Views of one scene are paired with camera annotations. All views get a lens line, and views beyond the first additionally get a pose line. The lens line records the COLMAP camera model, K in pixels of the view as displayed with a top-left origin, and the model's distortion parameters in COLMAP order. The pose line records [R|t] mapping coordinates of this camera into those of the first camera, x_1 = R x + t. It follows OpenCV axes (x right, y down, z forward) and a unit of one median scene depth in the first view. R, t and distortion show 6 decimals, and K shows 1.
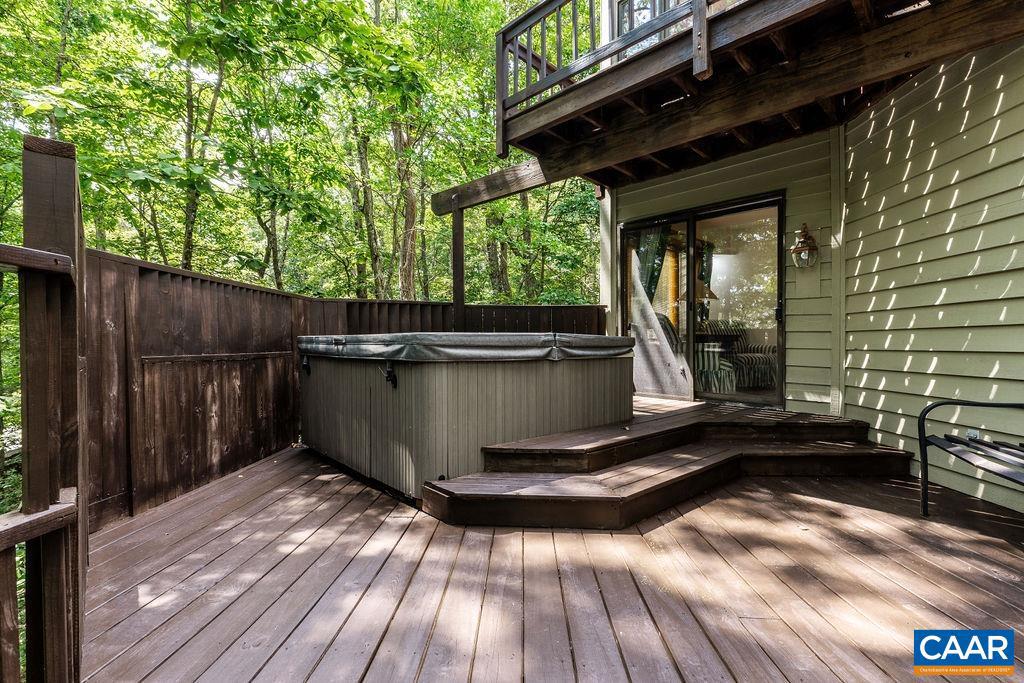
lens RADIAL K [[461.2, 0, 514.6], [0, 461.2, 319.8], [0, 0, 1]] dist [-0.001231, -0.000182]
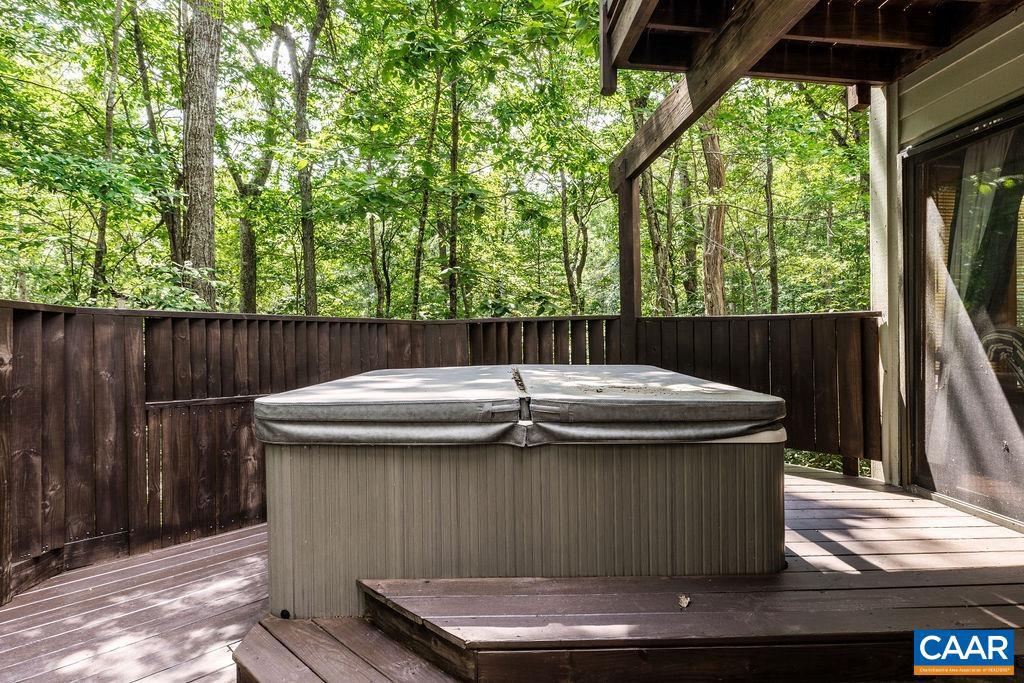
lens RADIAL K [[533.4, 0, 512.9], [0, 533.4, 332.5], [0, 0, 1]] dist [0.002635, 0.000292]
pose [[0.759258, -0.011041, -0.650696, 0.515659], [0.033633, 0.999186, 0.022291, -0.066536], [0.649920, -0.038810, 0.759011, 0.527746]]
